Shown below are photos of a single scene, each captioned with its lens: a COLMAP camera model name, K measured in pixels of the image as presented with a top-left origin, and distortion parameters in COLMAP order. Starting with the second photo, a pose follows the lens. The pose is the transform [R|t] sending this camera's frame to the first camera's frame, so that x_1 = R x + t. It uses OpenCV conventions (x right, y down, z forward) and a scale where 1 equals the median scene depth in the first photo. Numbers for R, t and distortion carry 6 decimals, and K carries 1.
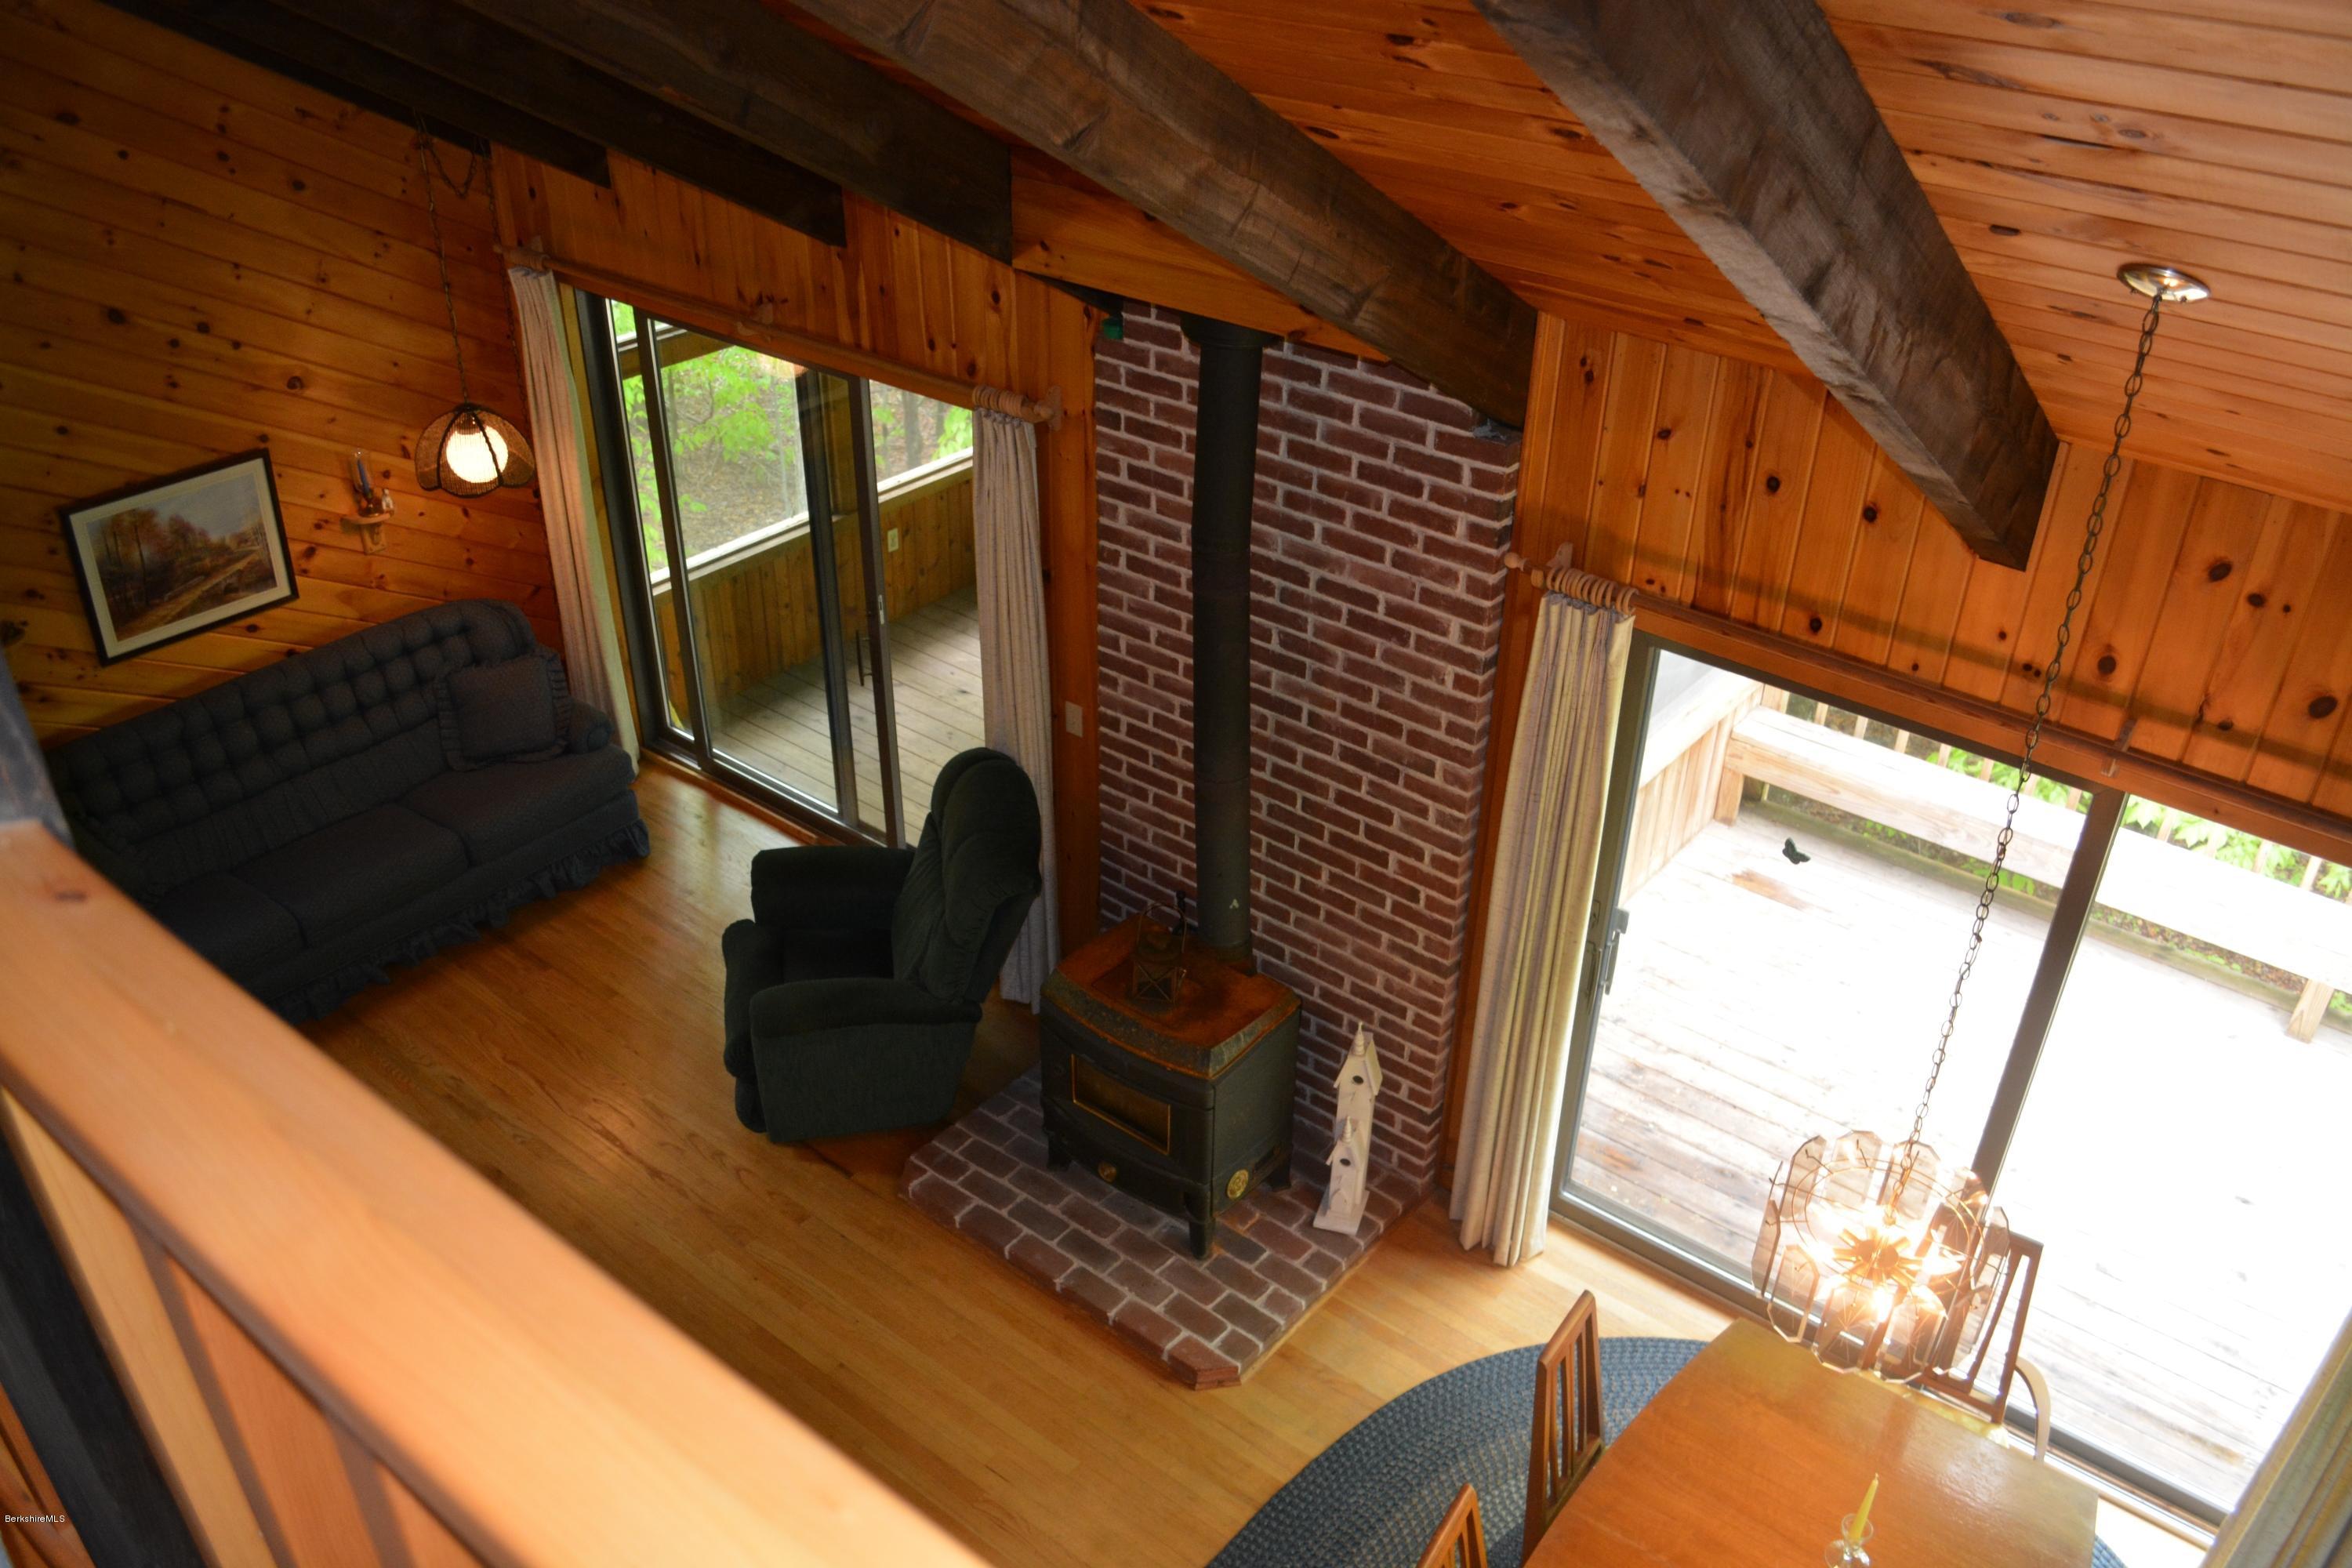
lens RADIAL K [[1861.6, 0, 1199.0], [0, 1861.6, 818.7], [0, 0, 1]] dist [-0.086021, 0.014716]
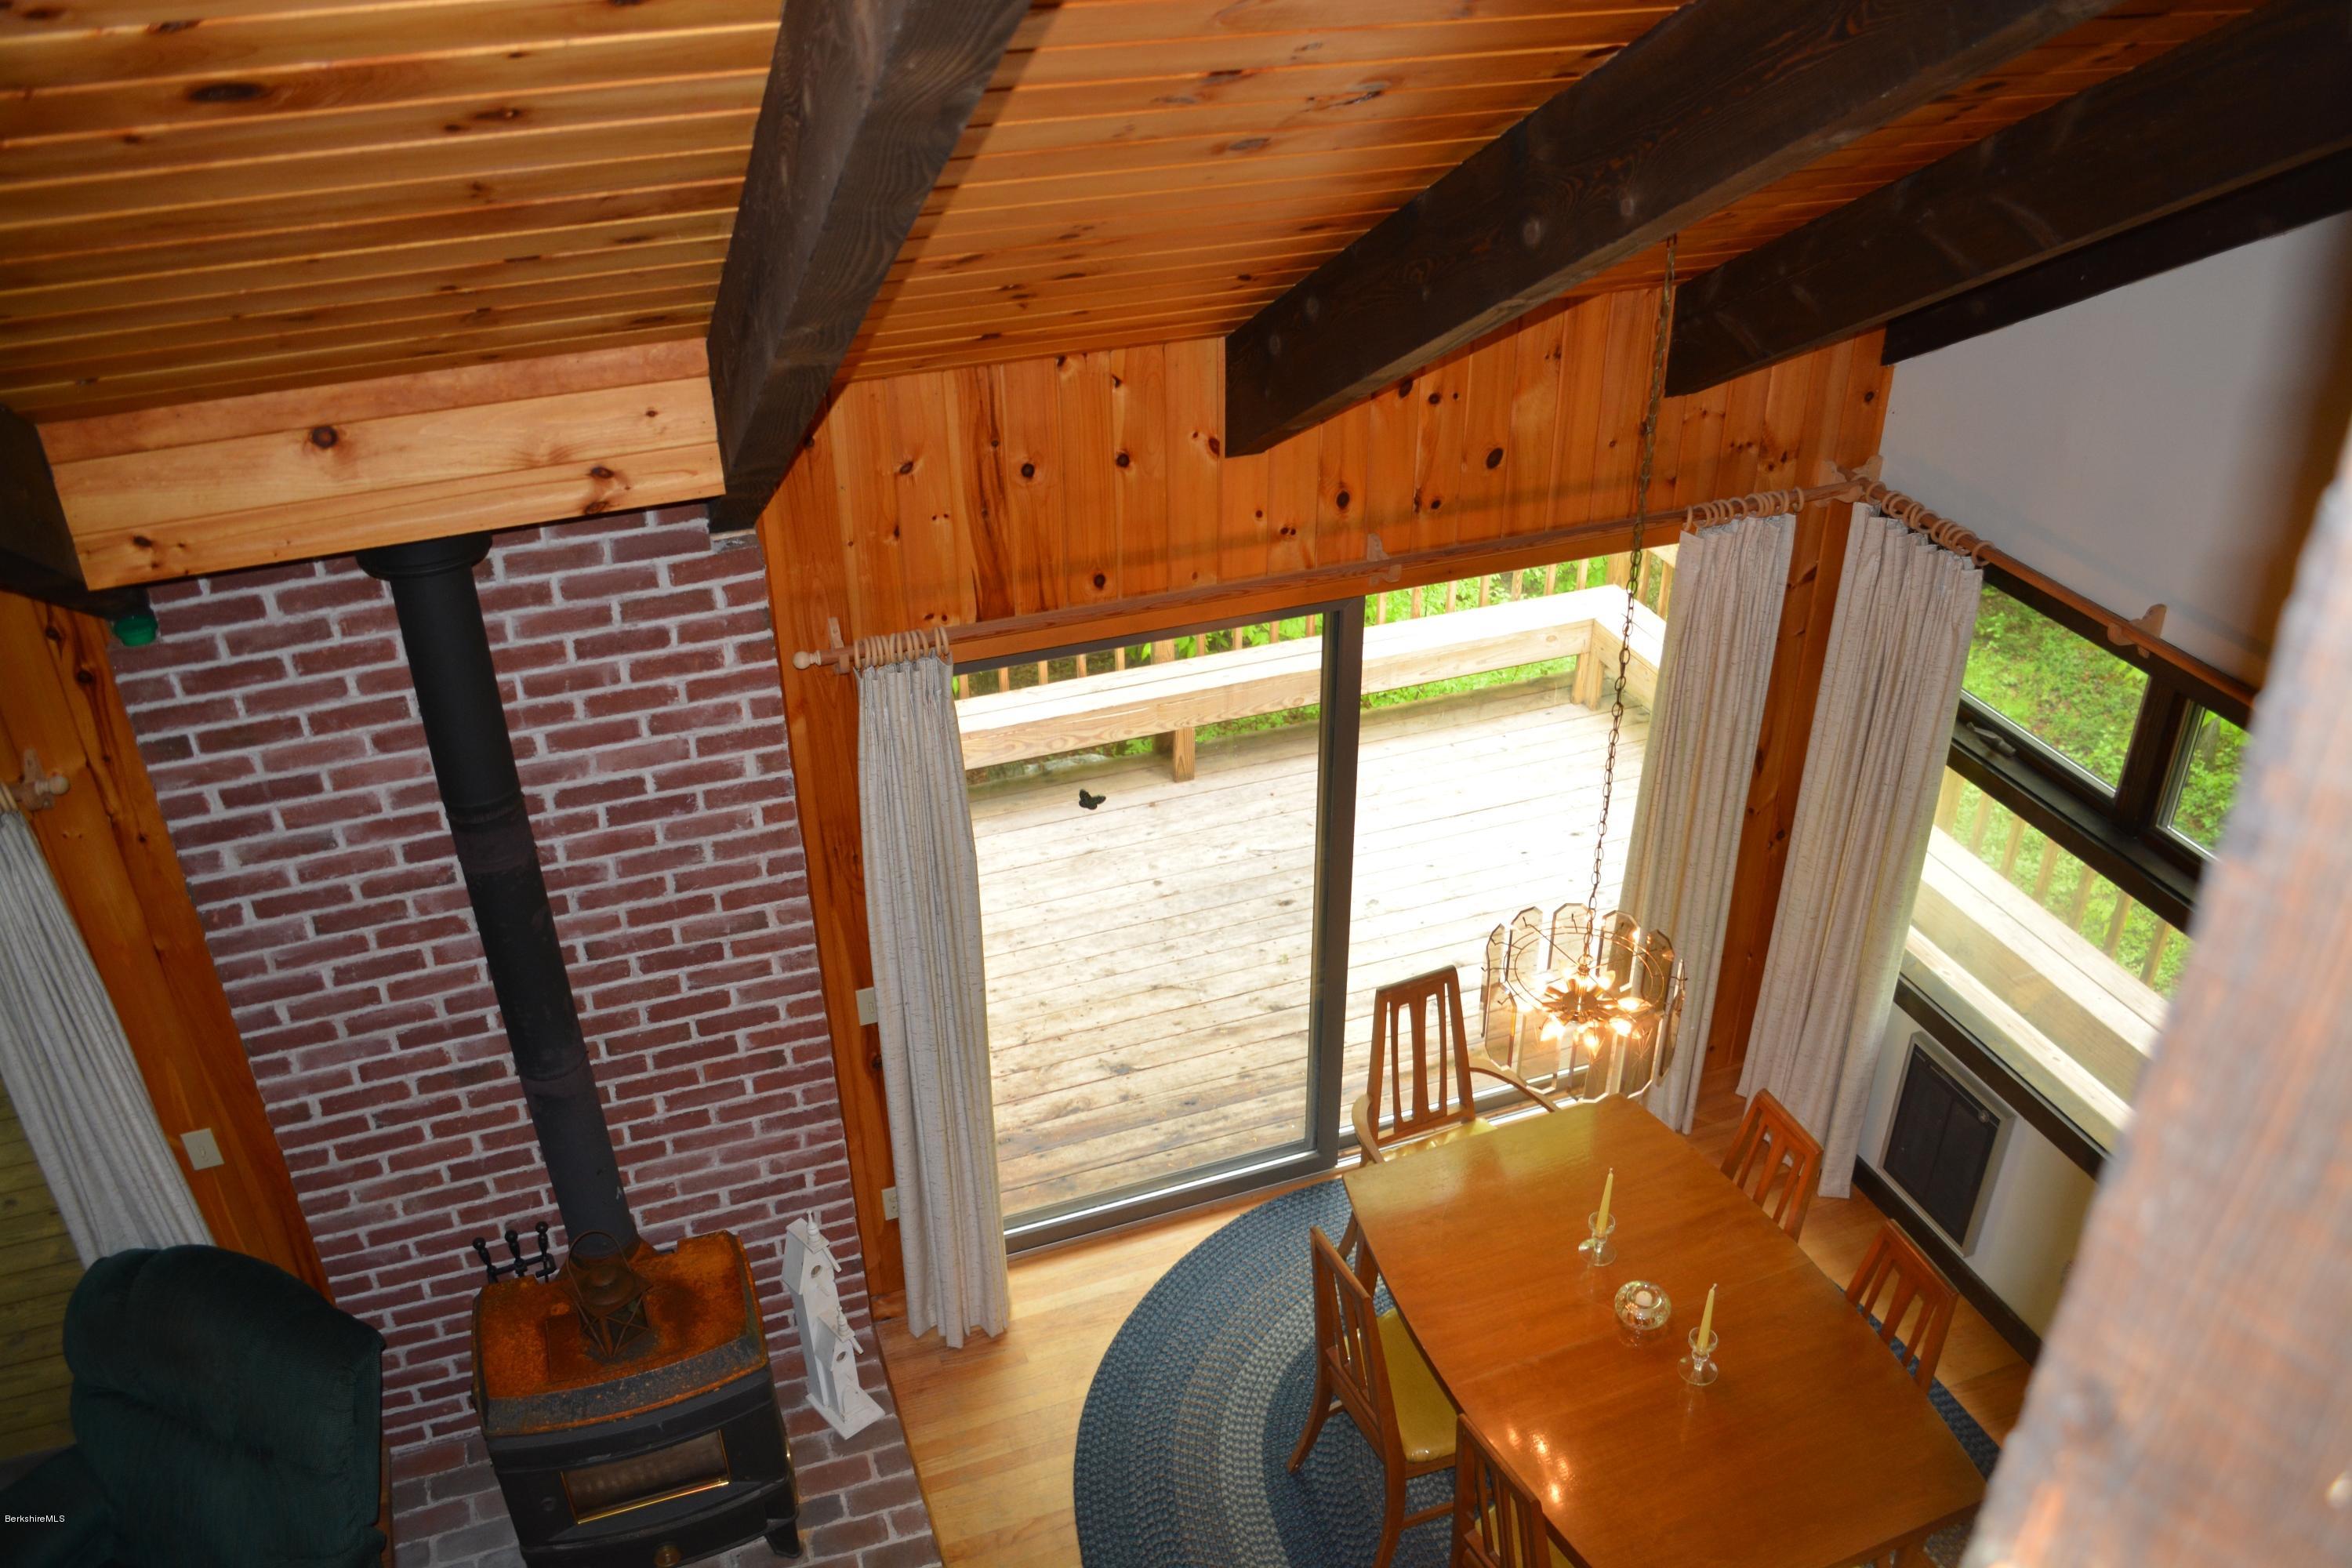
lens RADIAL K [[1861.6, 0, 1199.0], [0, 1861.6, 818.7], [0, 0, 1]] dist [-0.086021, 0.014716]
pose [[0.516177, -0.468165, 0.717205, -0.378306], [0.471769, 0.854315, 0.218130, -0.161969], [-0.714840, 0.225761, 0.661843, 0.249888]]
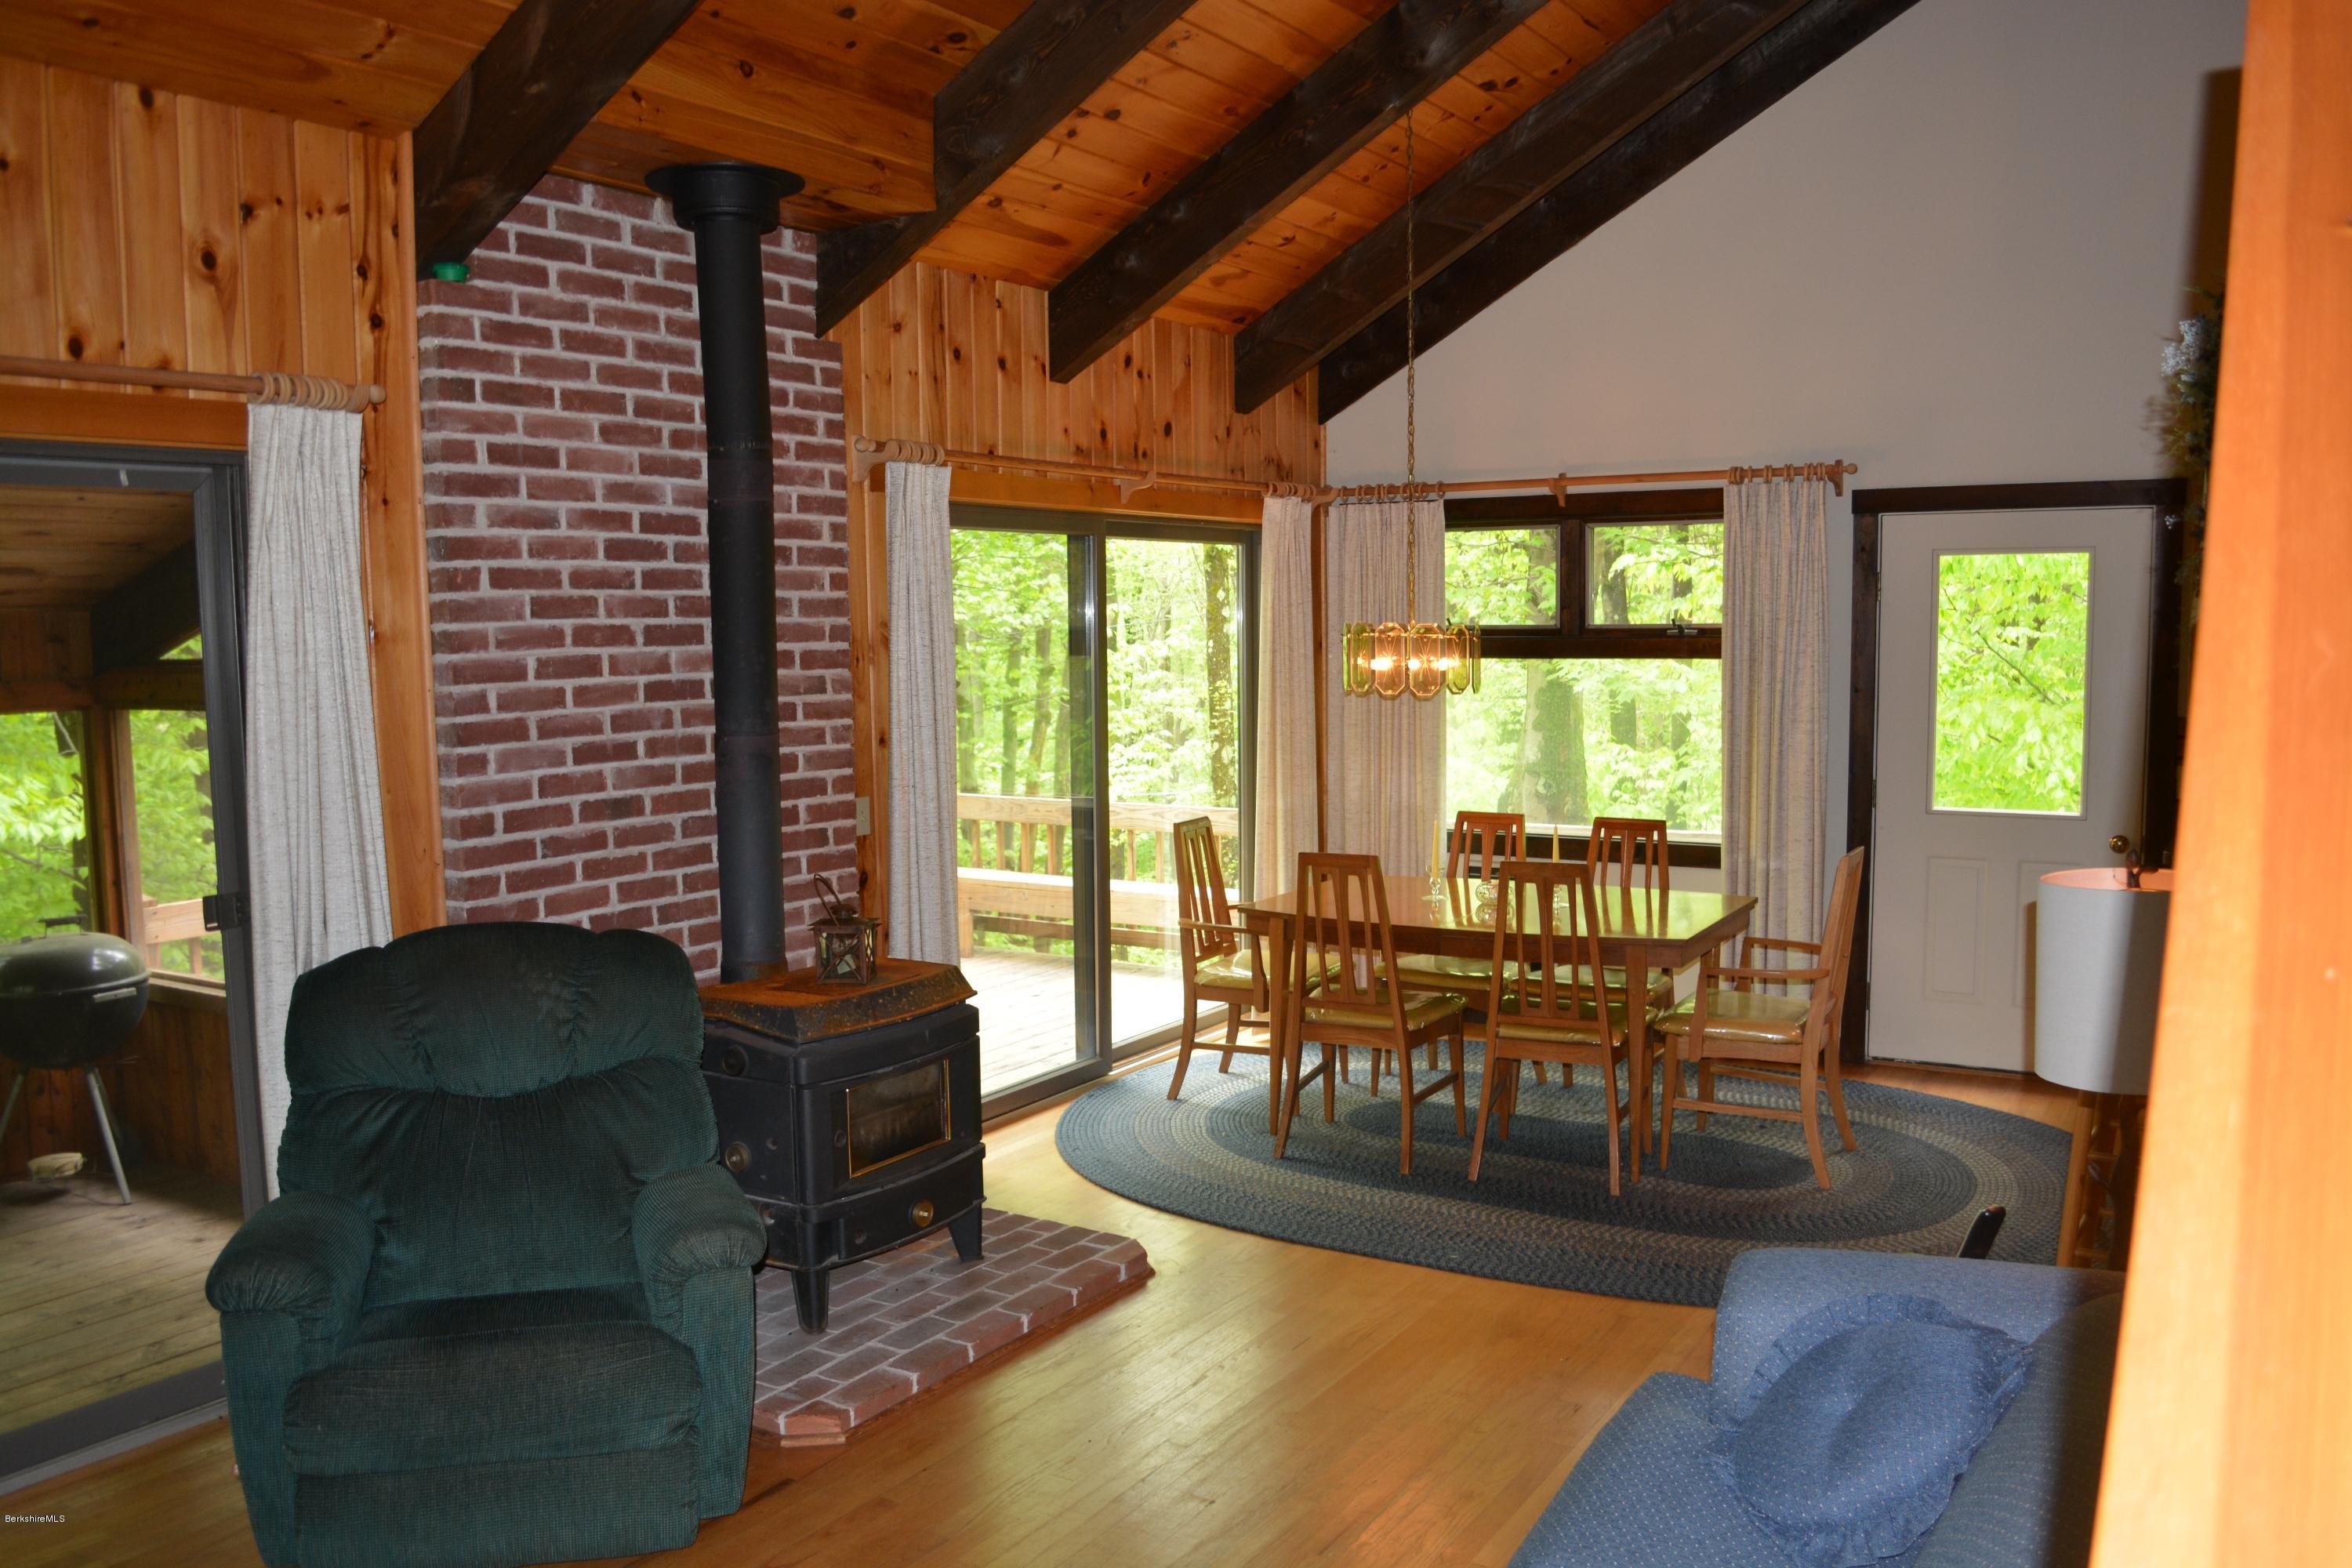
lens RADIAL K [[1861.6, 0, 1199.0], [0, 1861.6, 818.7], [0, 0, 1]] dist [-0.086021, 0.014716]
pose [[-0.120277, -0.124299, 0.984928, -0.909439], [0.538353, 0.825413, 0.169910, -0.027871], [-0.834092, 0.550676, -0.032361, 0.894559]]
